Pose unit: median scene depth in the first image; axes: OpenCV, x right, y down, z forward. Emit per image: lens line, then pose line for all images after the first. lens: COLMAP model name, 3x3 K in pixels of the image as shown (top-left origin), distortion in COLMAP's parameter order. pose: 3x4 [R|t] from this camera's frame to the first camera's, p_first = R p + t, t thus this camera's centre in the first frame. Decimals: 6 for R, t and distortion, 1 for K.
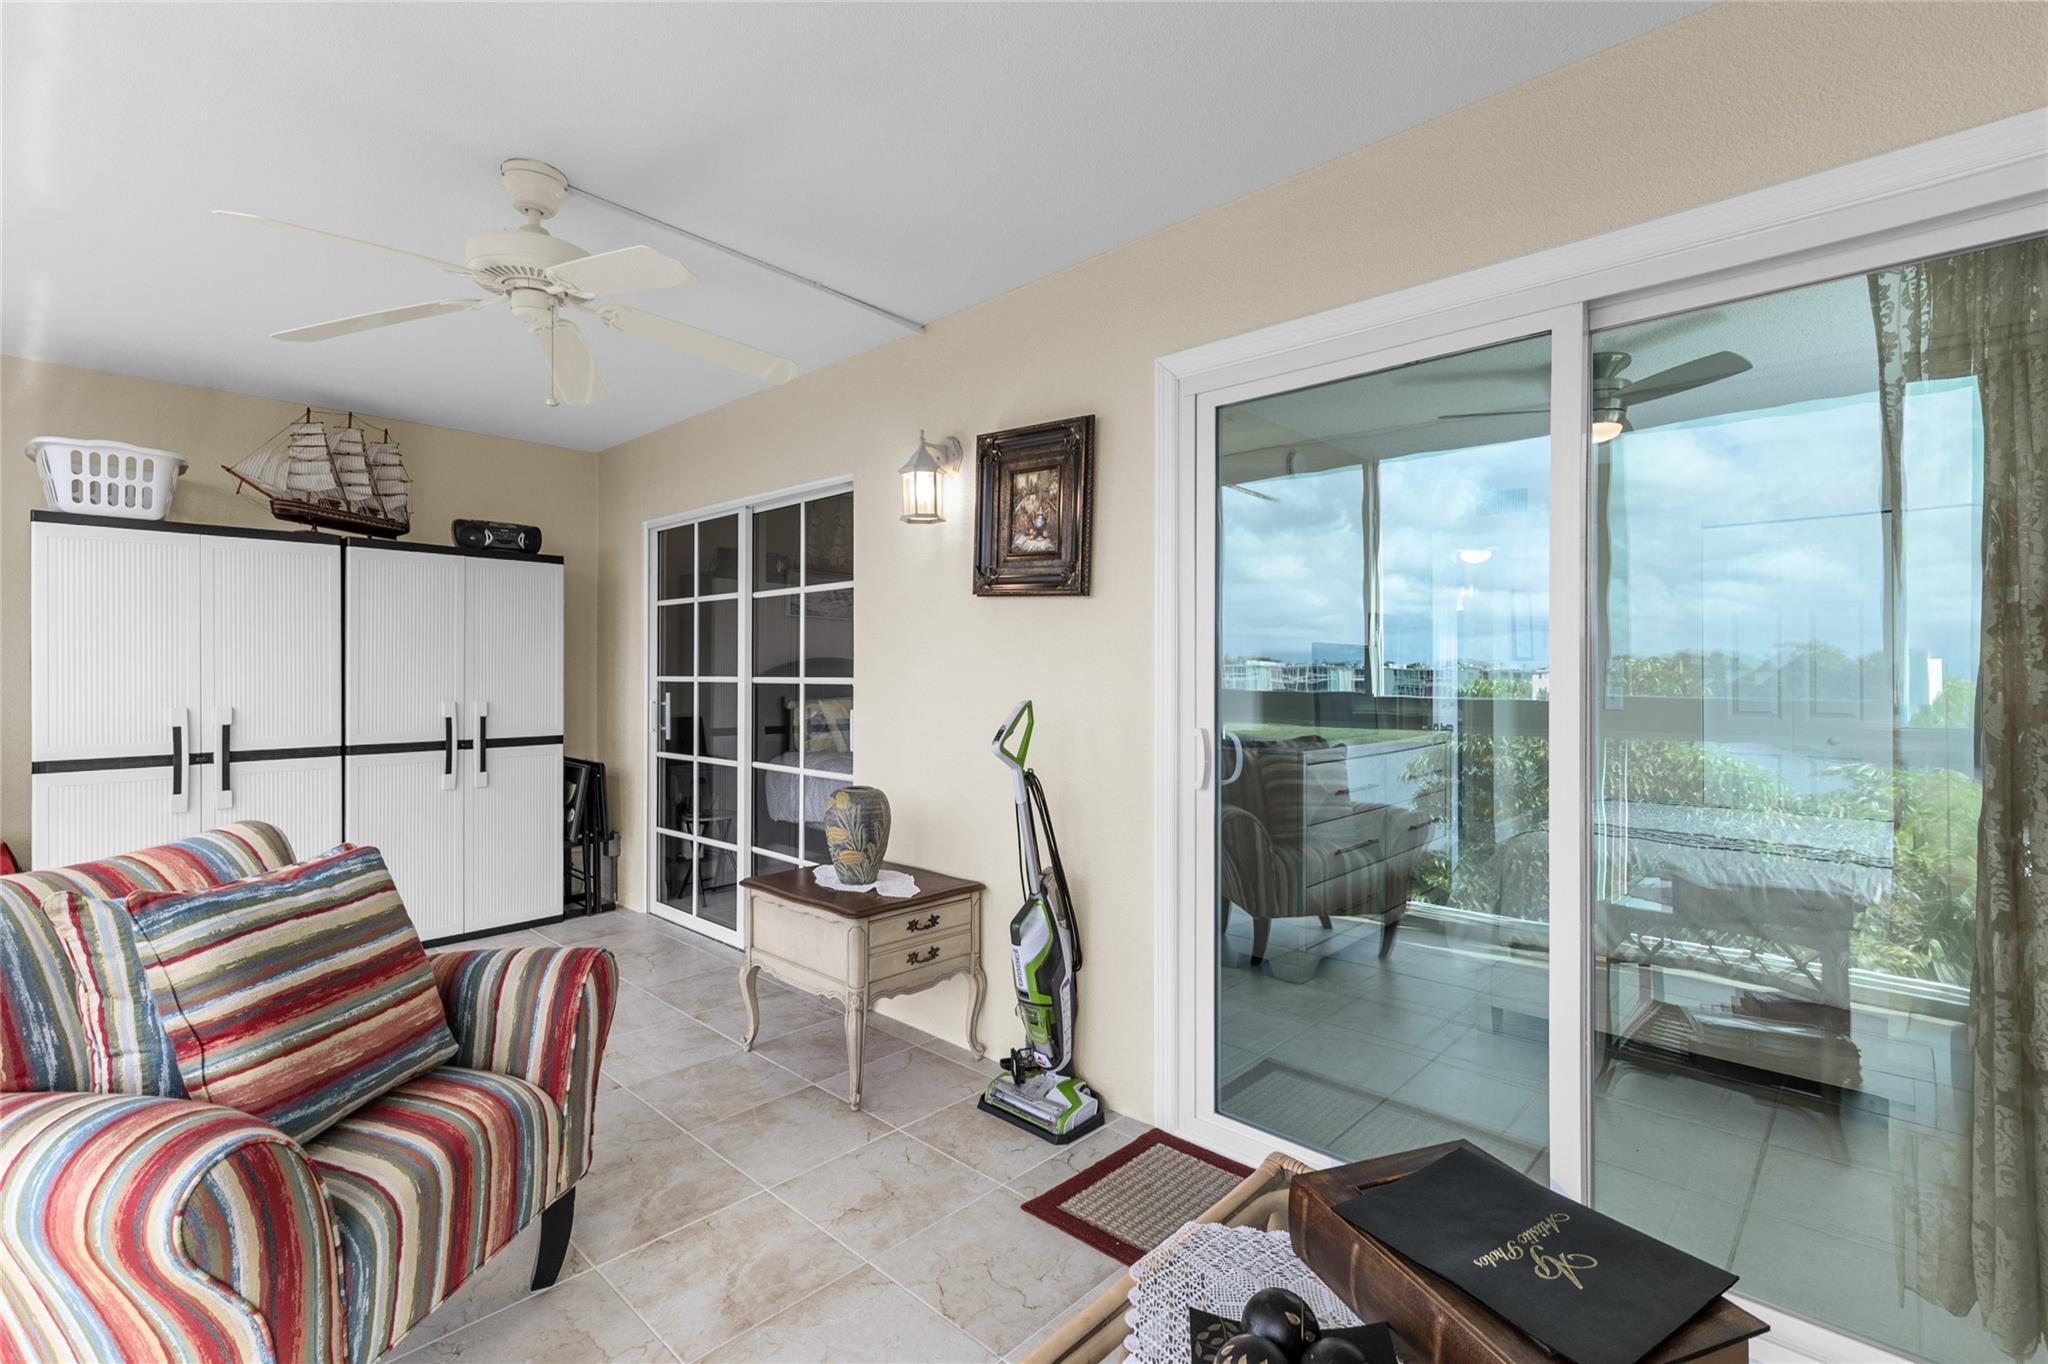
lens RADIAL K [[924.9, 0, 1025.4], [0, 924.9, 665.6], [0, 0, 1]] dist [-0.000555, -0.000486]
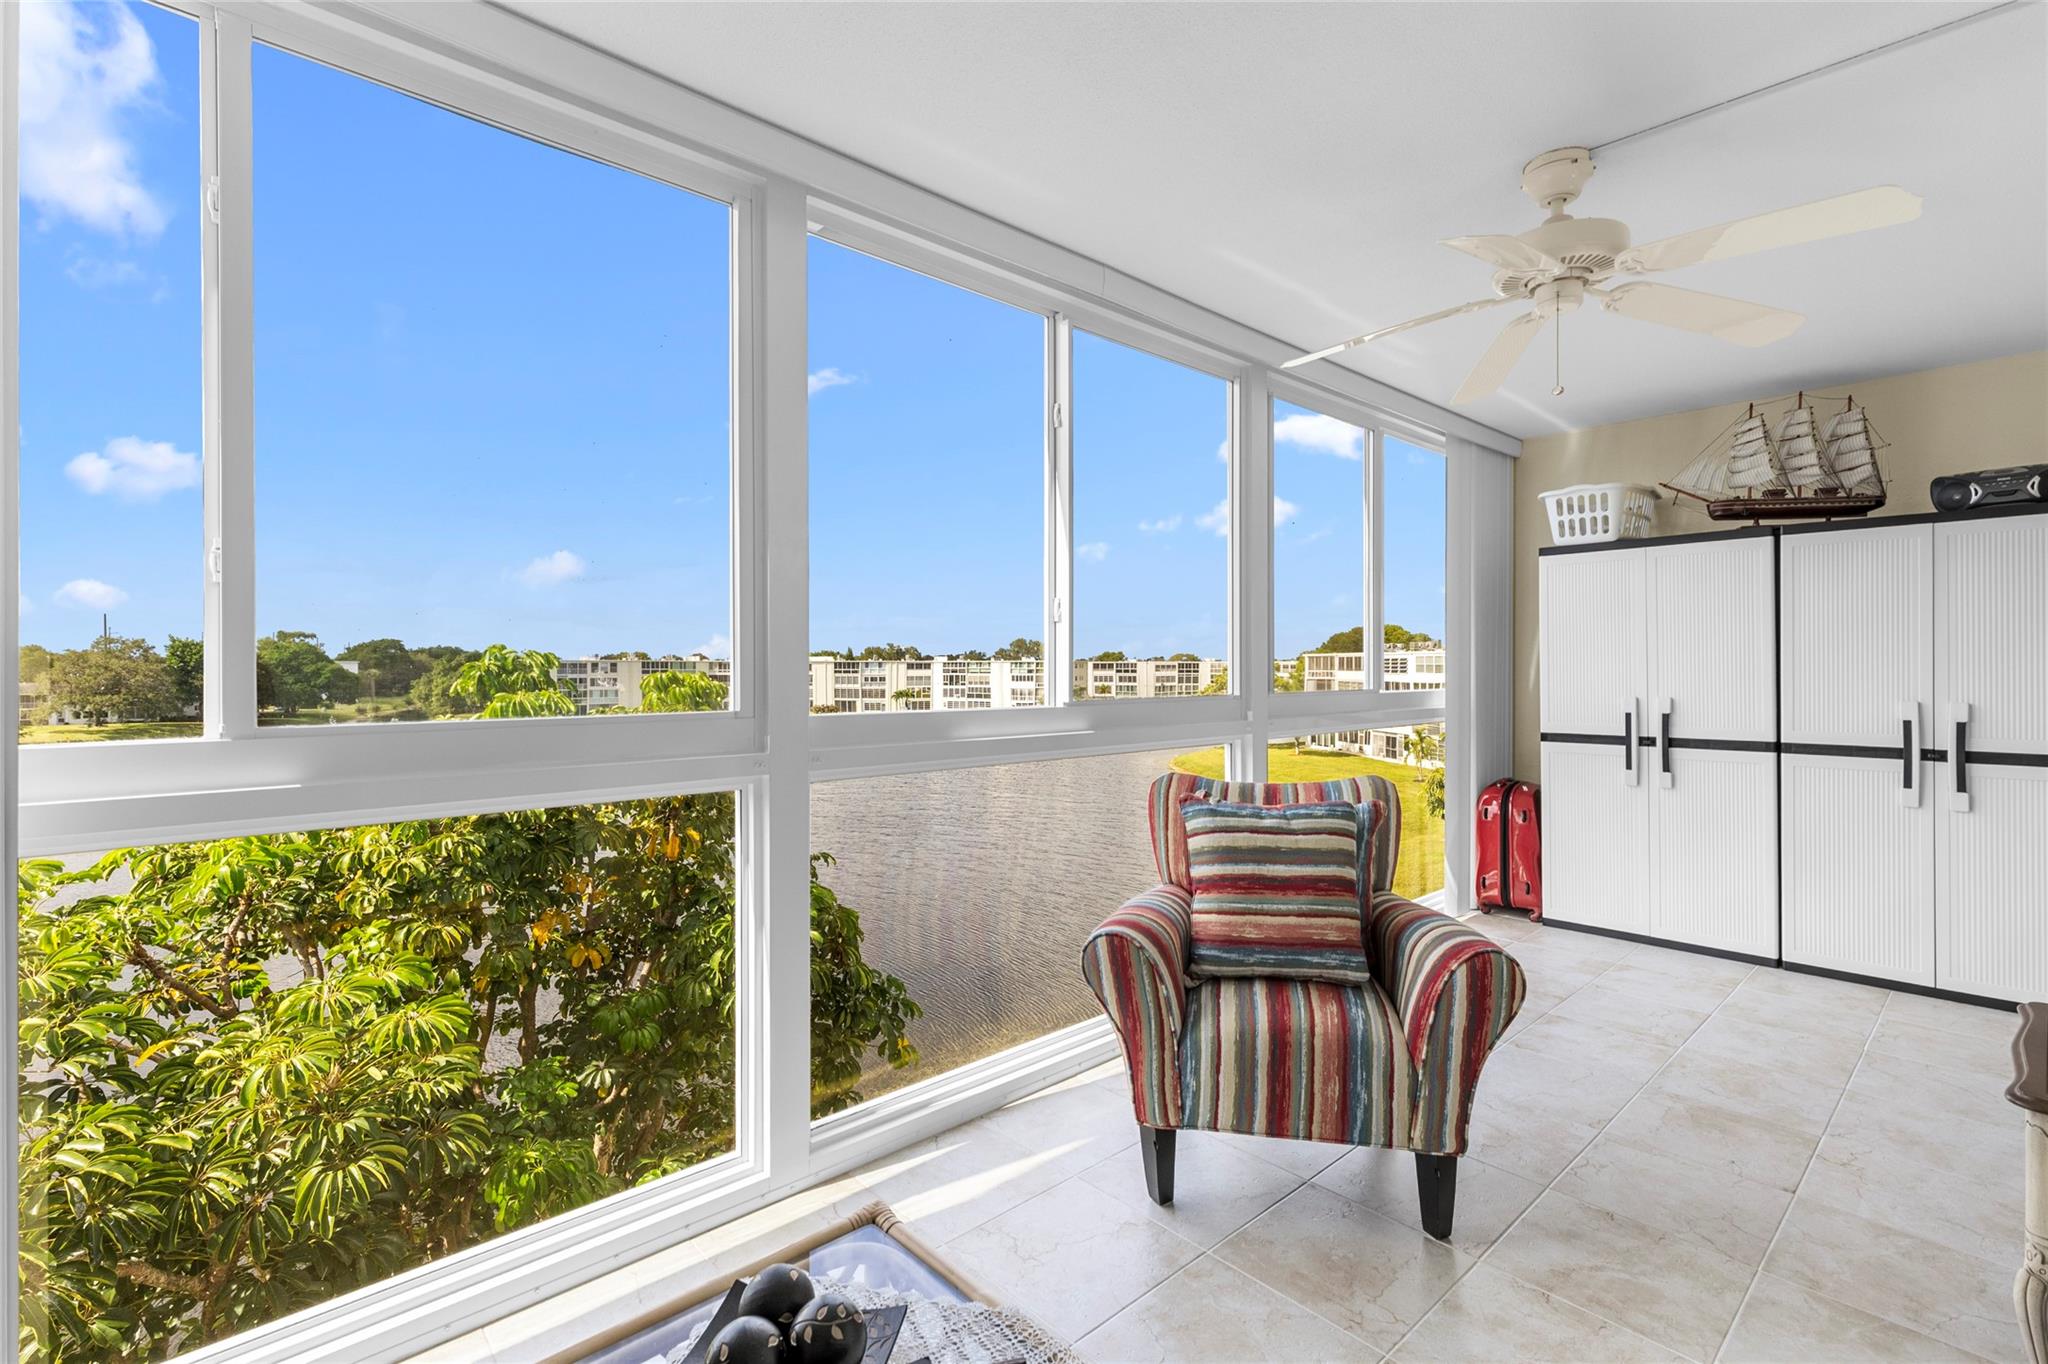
lens RADIAL K [[913.8, 0, 1026.4], [0, 913.8, 662.3], [0, 0, 1]] dist [0.000191, -0.000281]
pose [[-0.084886, -0.005356, -0.996376, 0.301037], [0.010478, 0.999925, -0.006268, 0.000660], [0.996336, -0.010972, -0.084823, 0.317354]]
